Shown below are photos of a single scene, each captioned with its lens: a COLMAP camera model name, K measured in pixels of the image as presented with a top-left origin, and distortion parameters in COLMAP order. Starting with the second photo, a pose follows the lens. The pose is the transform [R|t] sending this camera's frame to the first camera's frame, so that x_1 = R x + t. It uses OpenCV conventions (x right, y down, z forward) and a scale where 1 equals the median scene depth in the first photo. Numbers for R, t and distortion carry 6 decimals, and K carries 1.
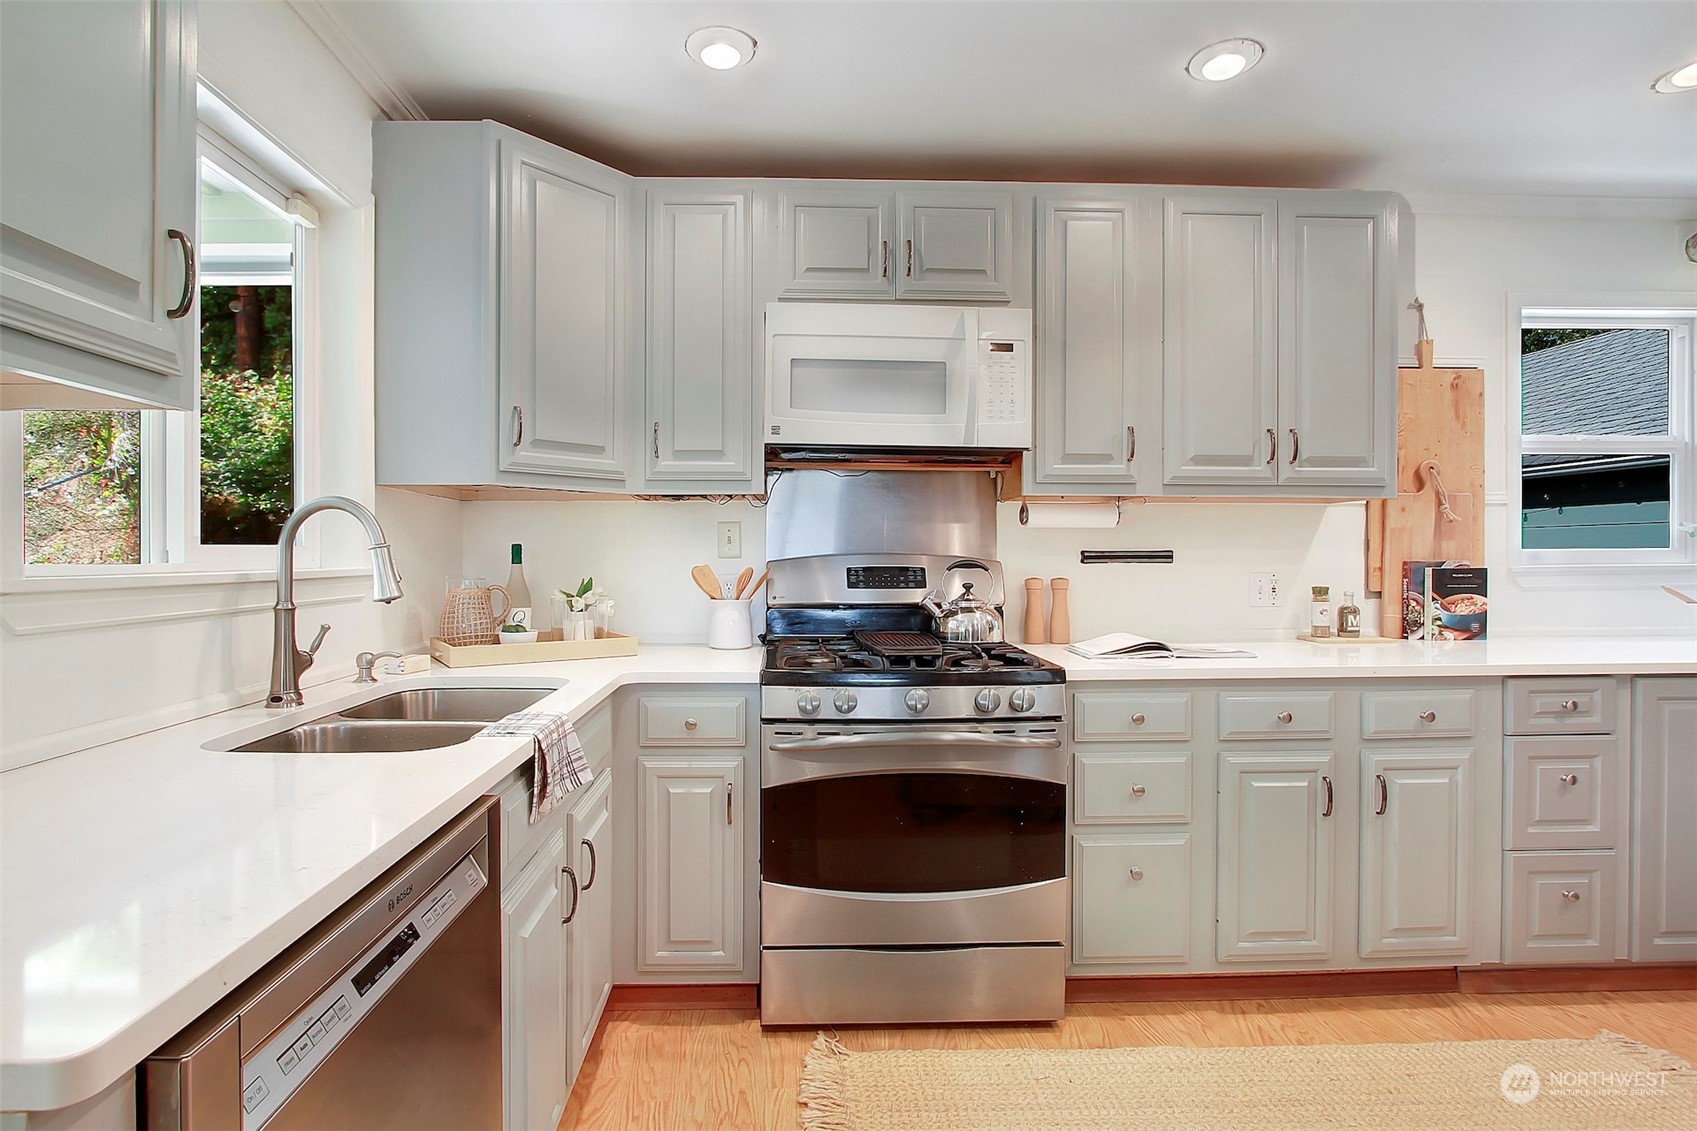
lens RADIAL K [[795.6, 0, 839.1], [0, 795.6, 560.6], [0, 0, 1]] dist [-0.013215, 0.001664]
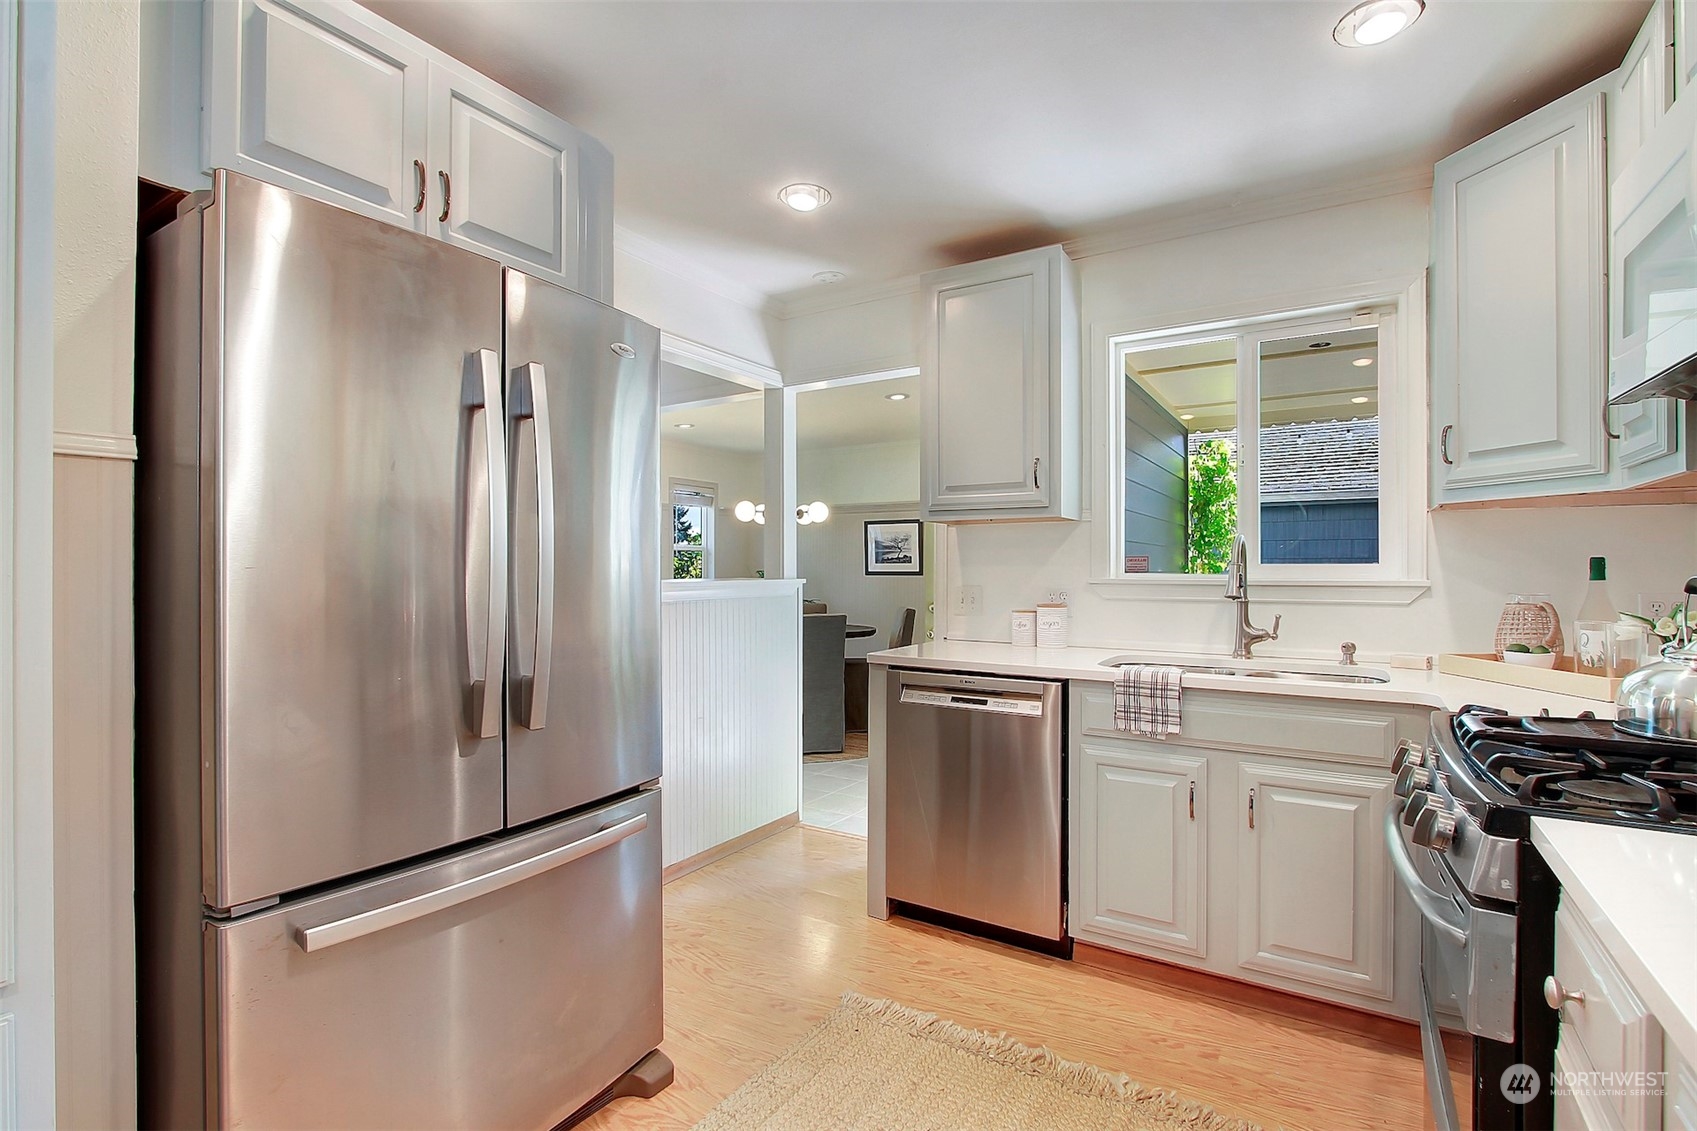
lens RADIAL K [[795.6, 0, 839.1], [0, 795.6, 560.6], [0, 0, 1]] dist [-0.013215, 0.001664]
pose [[-0.582888, -0.006198, -0.812529, 0.755997], [0.000119, 0.999970, -0.007713, -0.010488], [0.812553, -0.004593, -0.582870, 0.805660]]
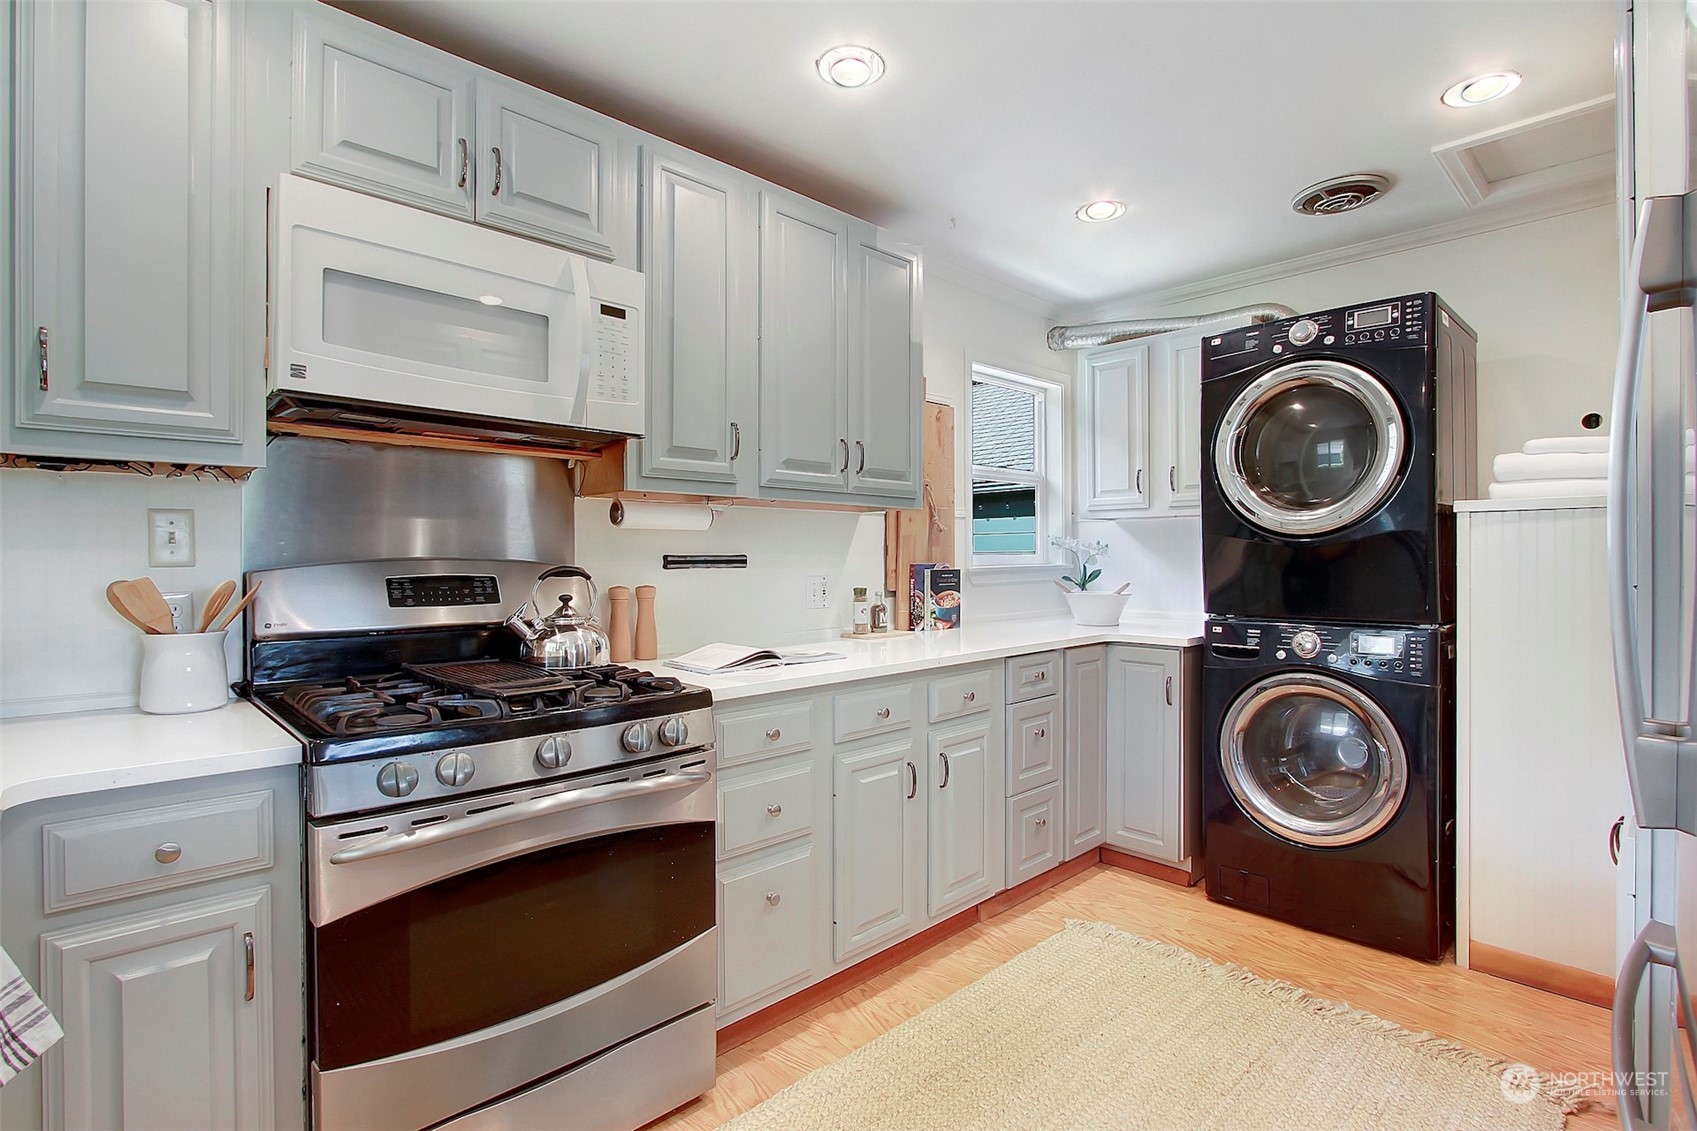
lens RADIAL K [[800.1, 0, 848.5], [0, 800.1, 565.5], [0, 0, 1]] dist [-0.016155, 0.001078]
pose [[0.762347, -0.008034, 0.647118, -0.146641], [0.008256, 0.999962, 0.002688, -0.001617], [-0.647116, 0.003293, 0.762385, 0.194502]]
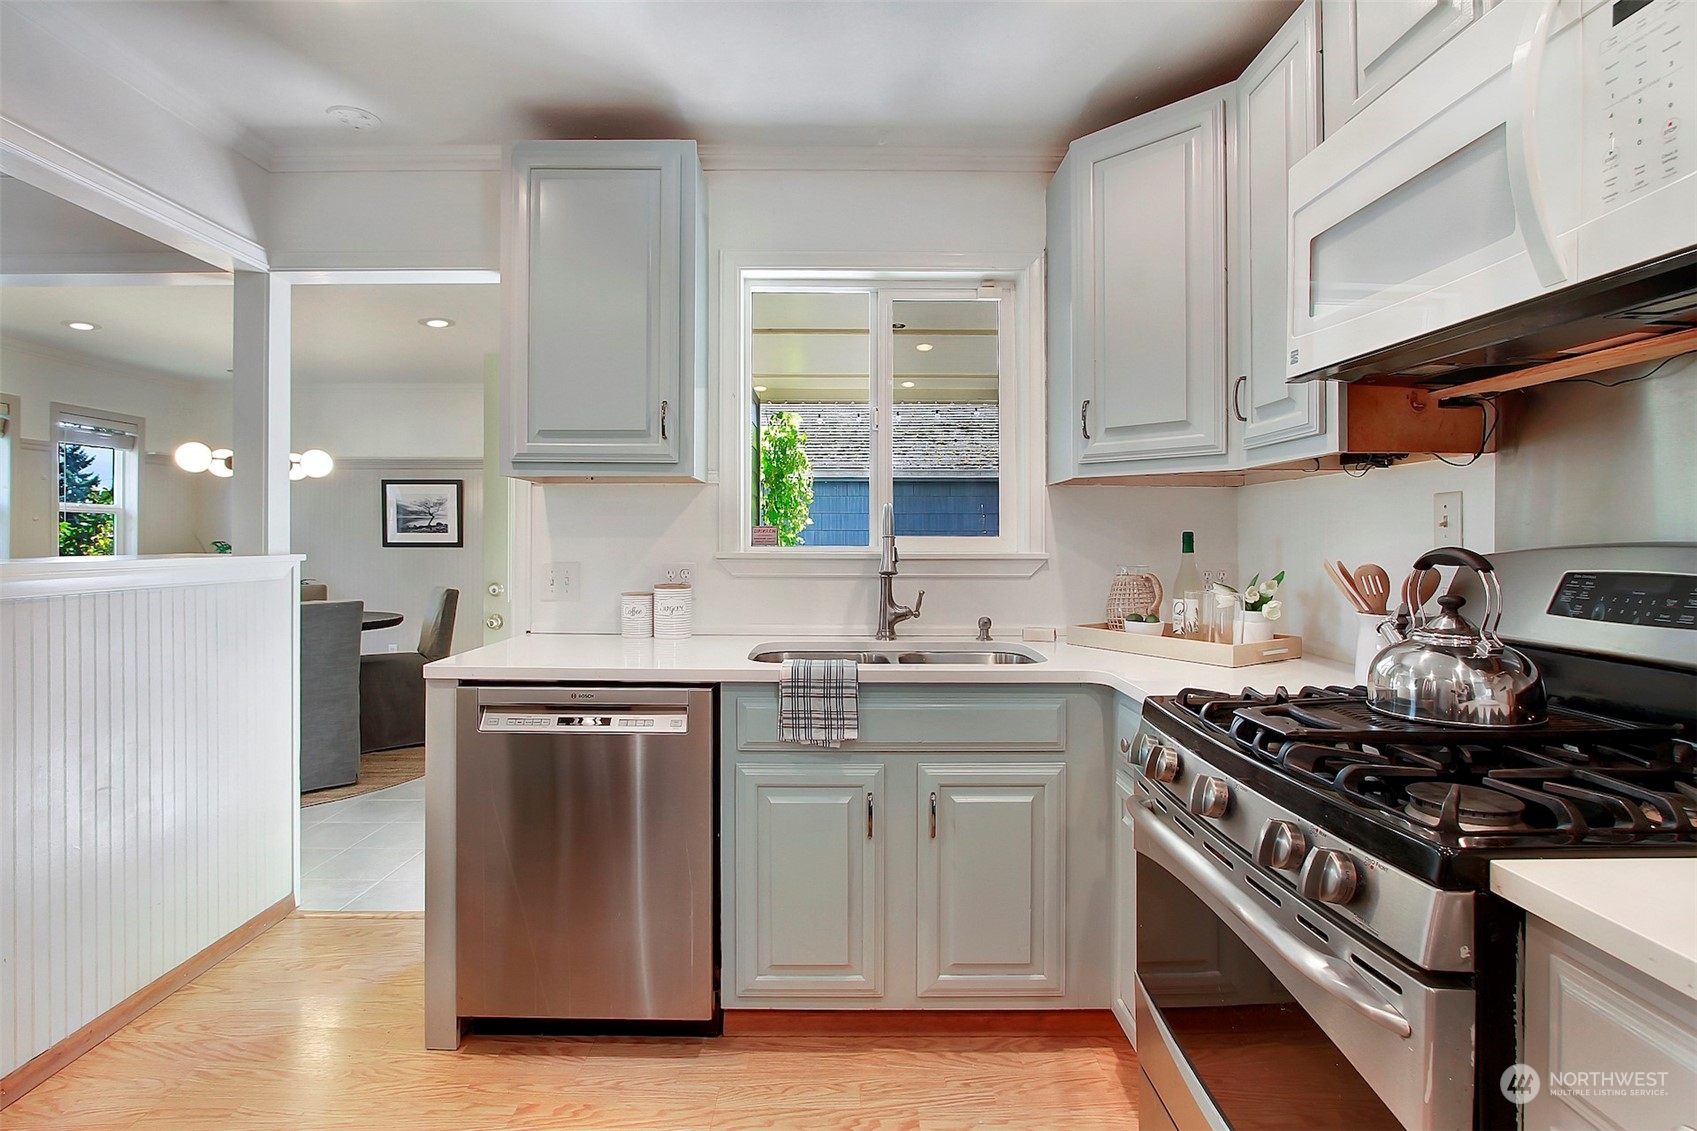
lens RADIAL K [[791.7, 0, 835.6], [0, 791.7, 534.9], [0, 0, 1]] dist [-0.016923, 0.001113]
pose [[-0.050233, -0.003536, -0.998731, 0.547587], [-0.003057, 0.999990, -0.003386, -0.012380], [0.998733, 0.002883, -0.050244, 0.607879]]
